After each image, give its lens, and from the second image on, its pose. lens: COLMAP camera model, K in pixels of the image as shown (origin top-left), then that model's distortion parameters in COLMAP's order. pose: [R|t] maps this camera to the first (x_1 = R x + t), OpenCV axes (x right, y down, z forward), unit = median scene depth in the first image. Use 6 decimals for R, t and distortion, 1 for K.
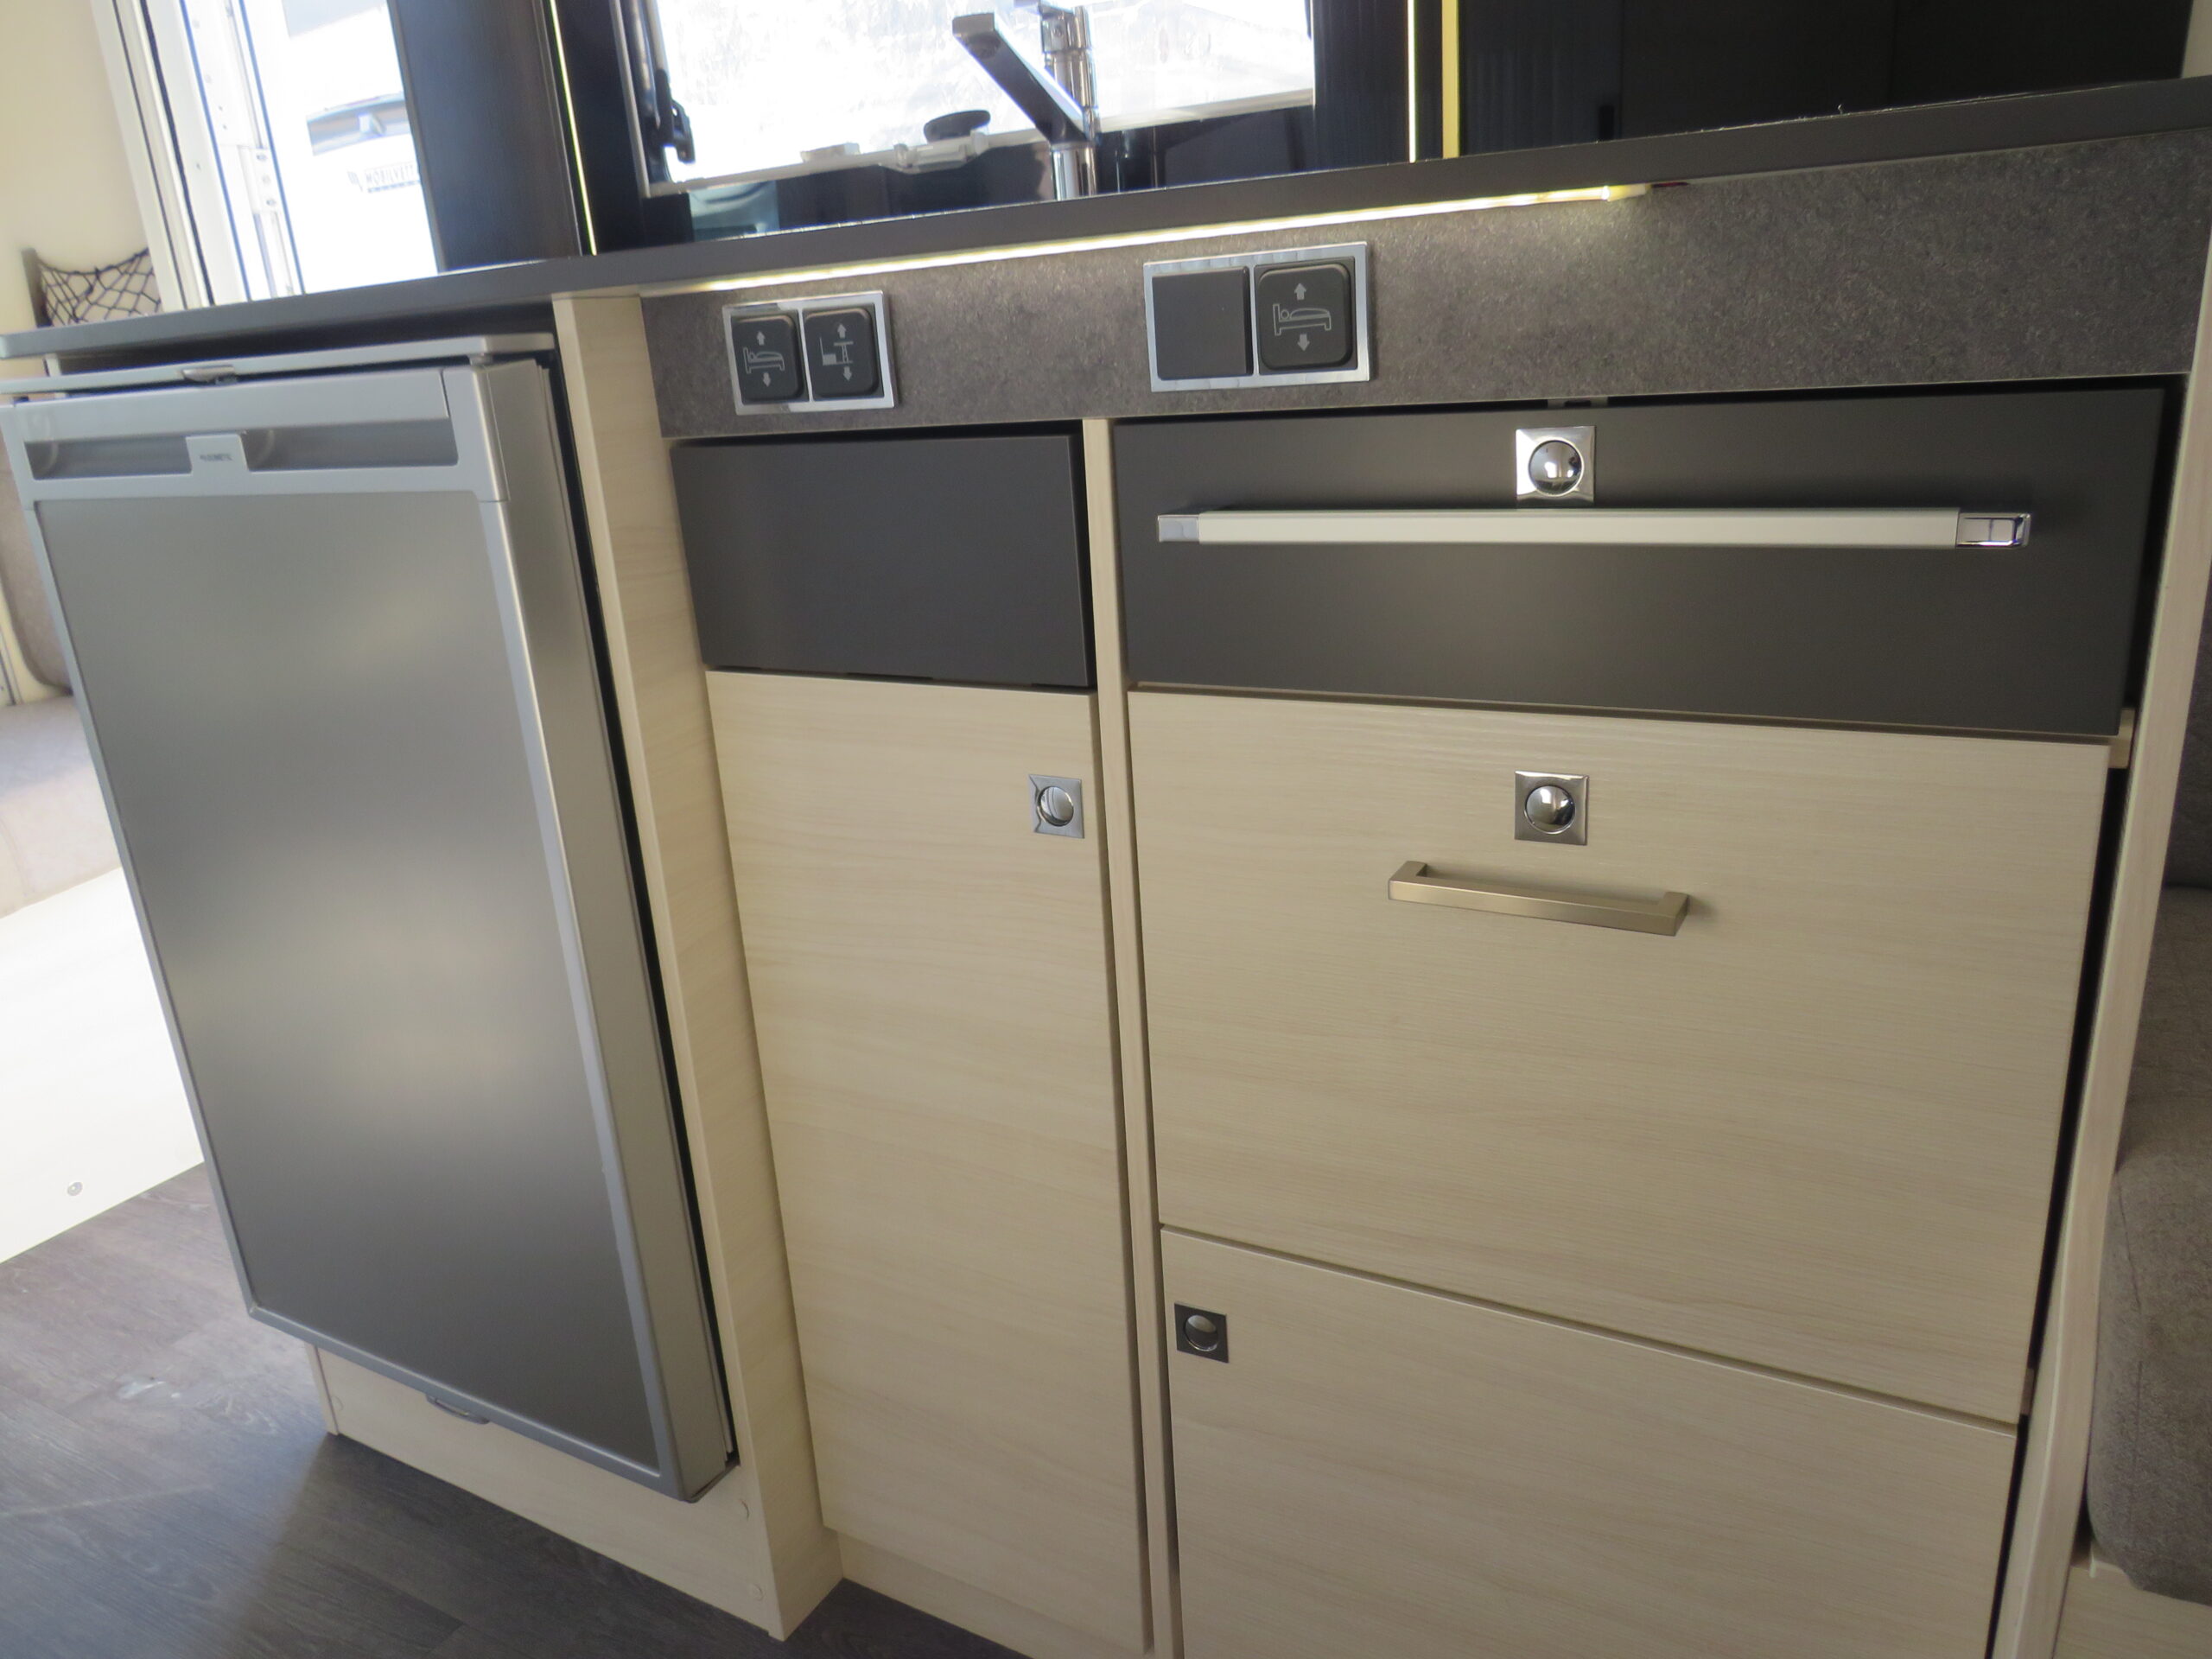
lens RADIAL K [[1551.0, 0, 1100.9], [0, 1551.0, 829.7], [0, 0, 1]] dist [-0.037999, -0.000986]
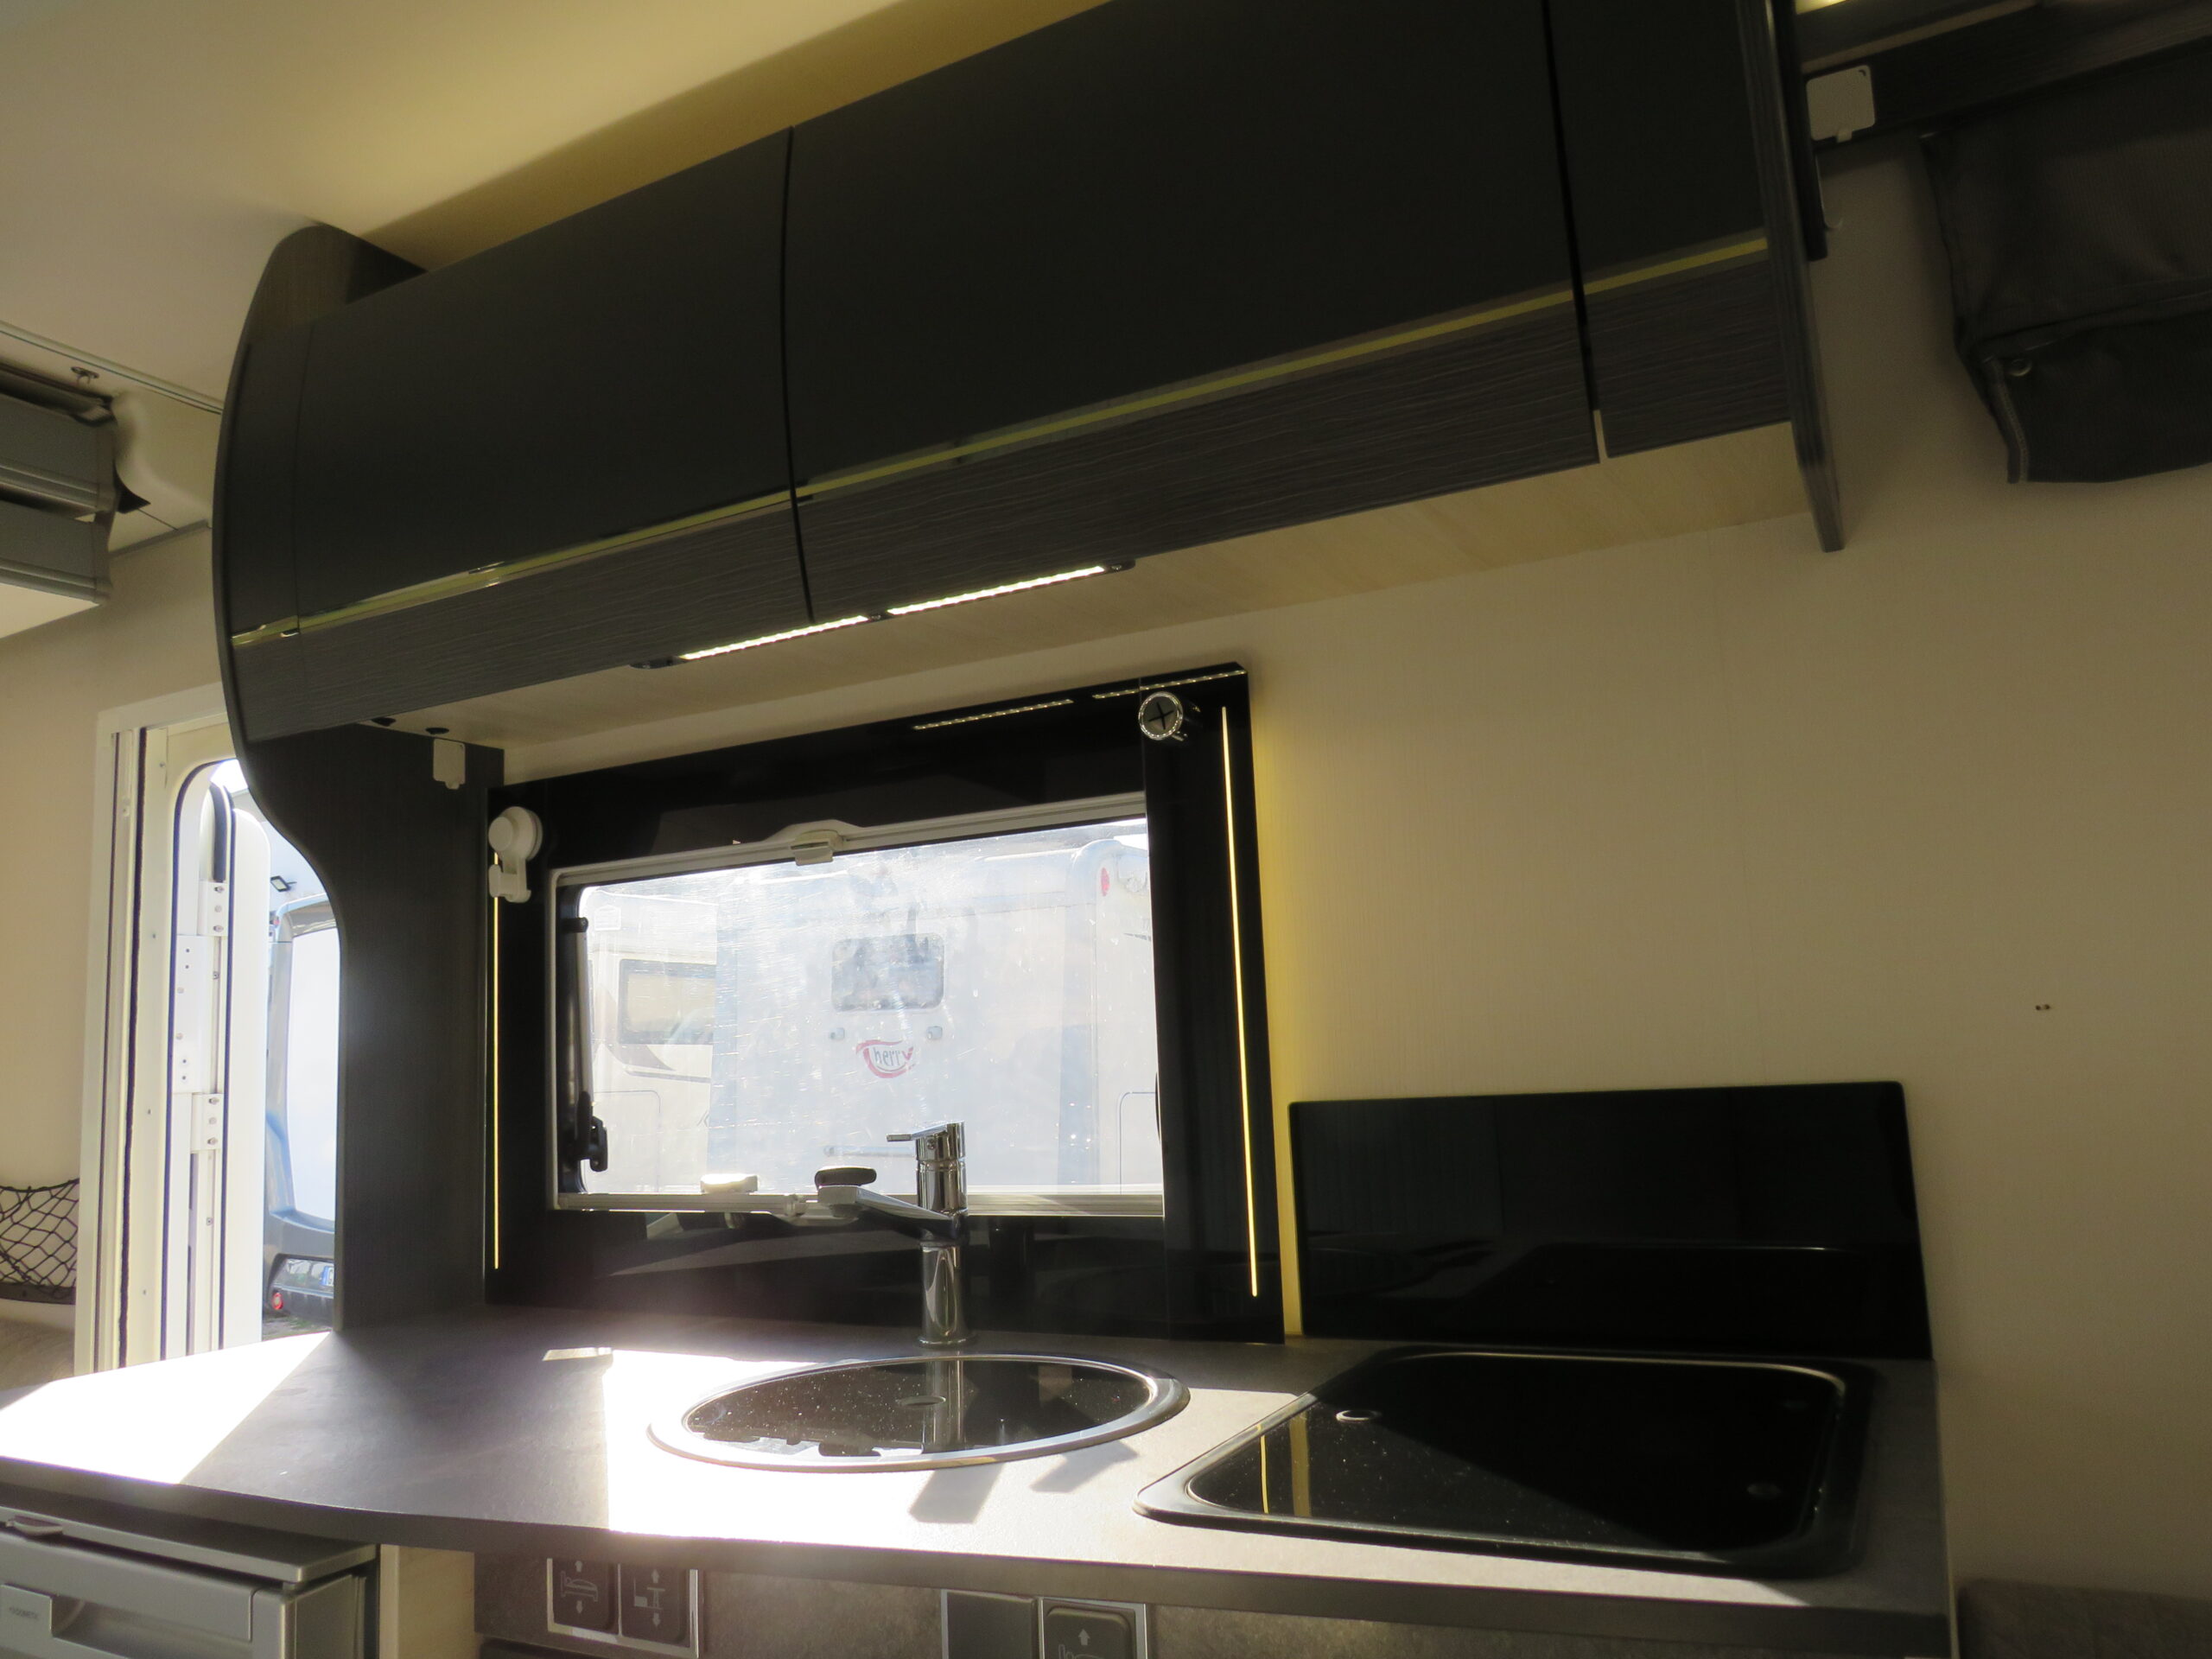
lens RADIAL K [[1535.3, 0, 1101.4], [0, 1535.3, 835.2], [0, 0, 1]] dist [-0.041922, -0.006458]
pose [[0.998918, 0.037986, 0.026833, 0.043374], [-0.021497, 0.888756, -0.457877, -0.167719], [-0.041241, 0.456804, 0.888611, -0.064069]]
